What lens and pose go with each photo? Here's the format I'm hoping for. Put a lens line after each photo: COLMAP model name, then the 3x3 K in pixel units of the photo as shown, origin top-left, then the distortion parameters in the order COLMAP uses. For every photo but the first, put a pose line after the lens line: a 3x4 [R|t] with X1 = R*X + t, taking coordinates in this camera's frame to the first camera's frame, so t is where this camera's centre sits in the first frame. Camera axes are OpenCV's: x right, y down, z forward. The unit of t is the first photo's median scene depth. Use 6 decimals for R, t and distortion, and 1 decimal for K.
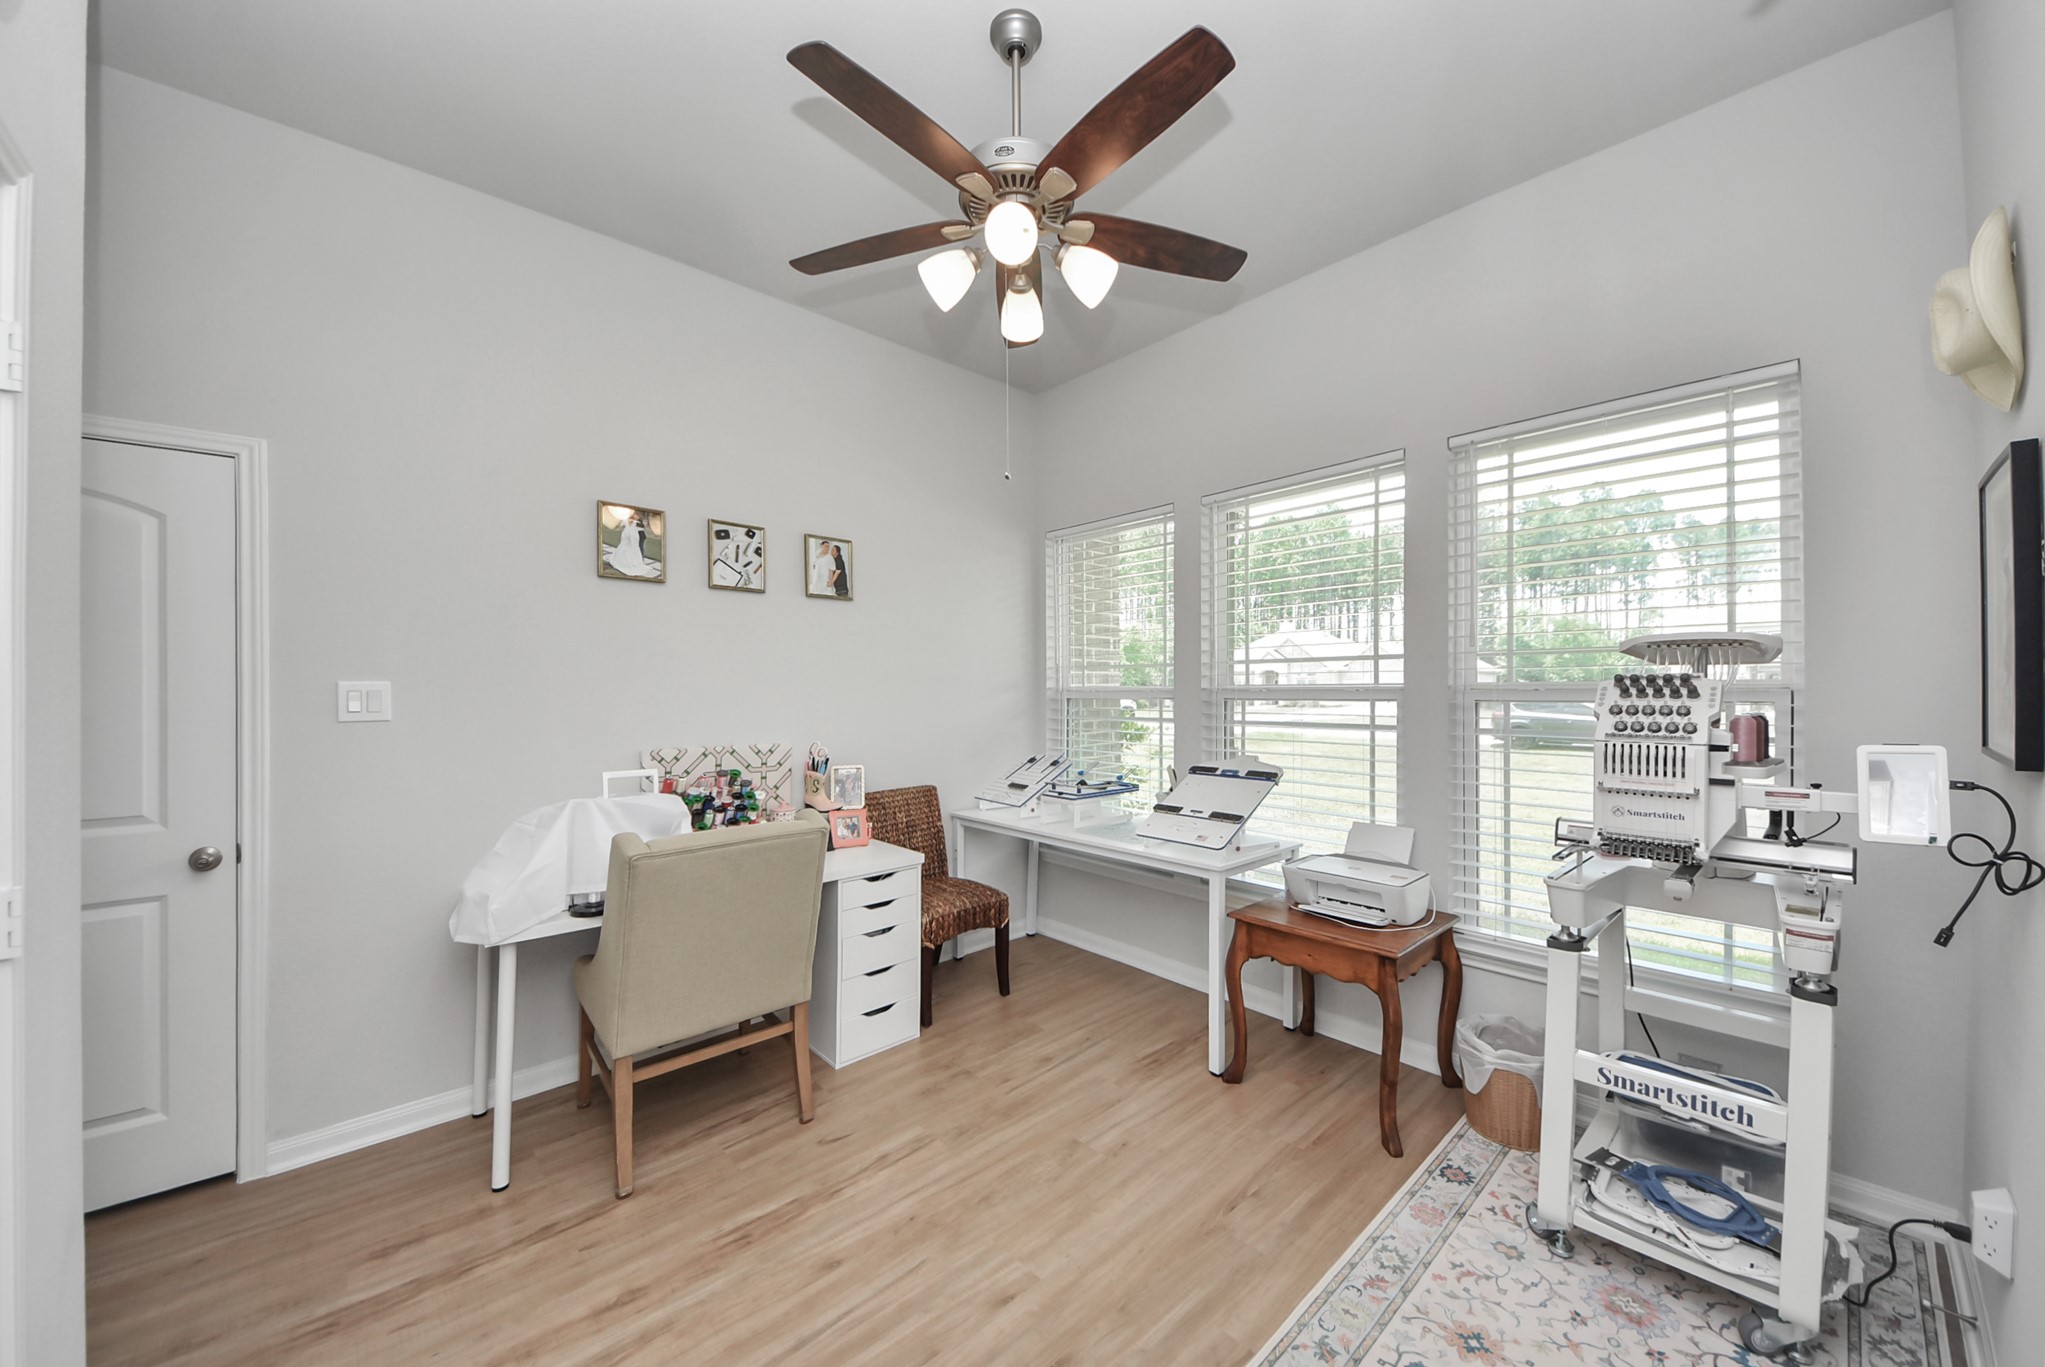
lens RADIAL K [[737.7, 0, 1032.5], [0, 737.7, 681.2], [0, 0, 1]] dist [0.001267, -0.005290]
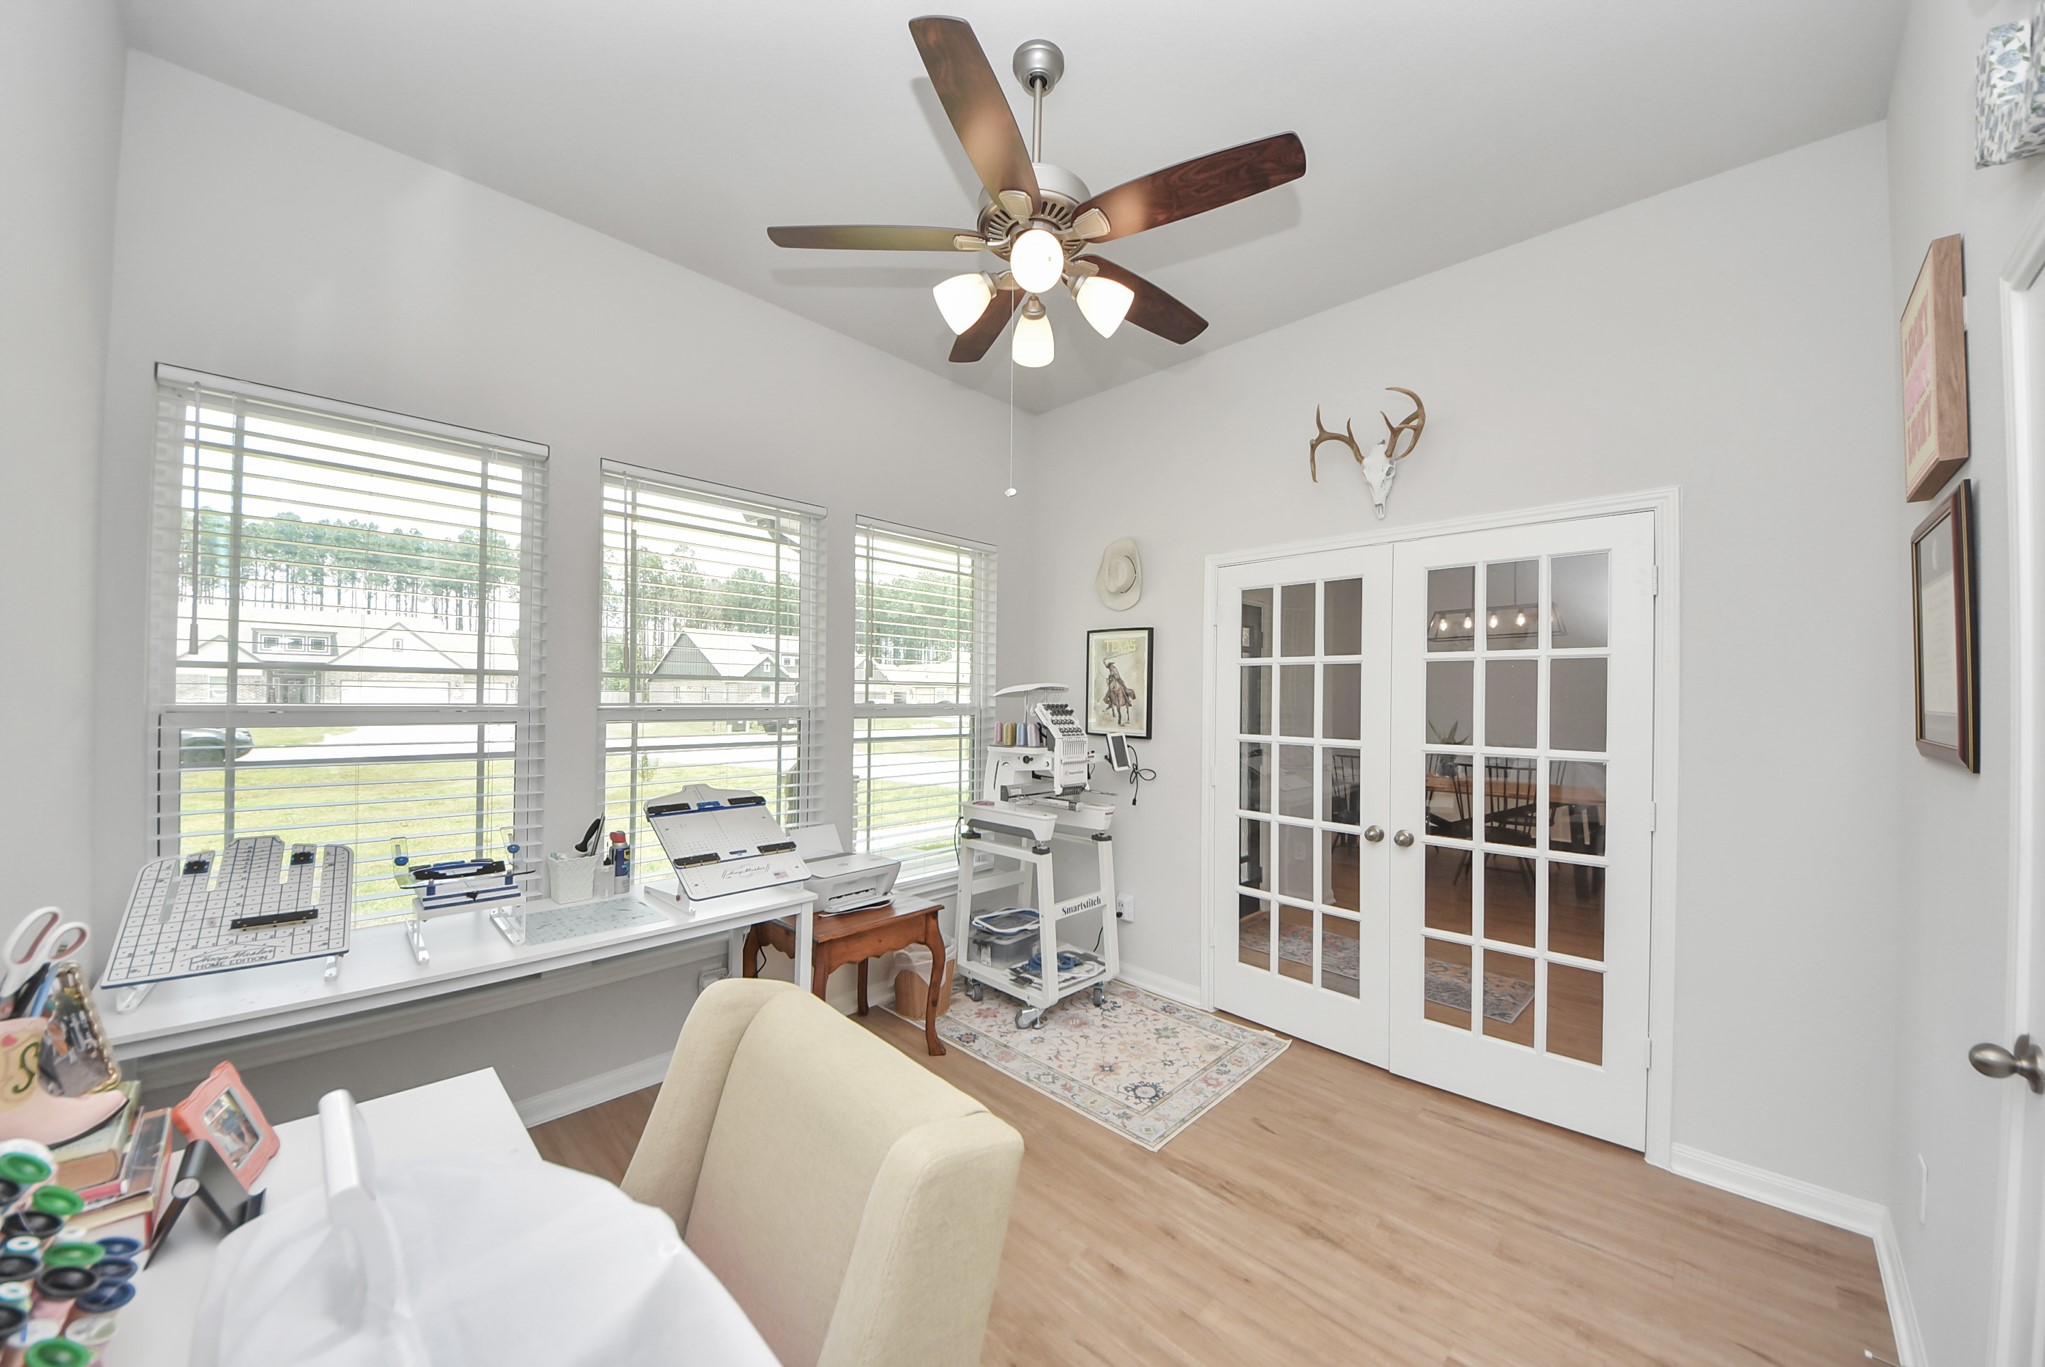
lens RADIAL K [[737.7, 0, 1033.5], [0, 737.7, 685.8], [0, 0, 1]] dist [0.001267, -0.005290]
pose [[-0.055565, 0.032043, 0.997941, -0.412932], [-0.006106, 0.999455, -0.032431, 0.005976], [-0.998436, -0.007896, -0.055339, 0.430101]]
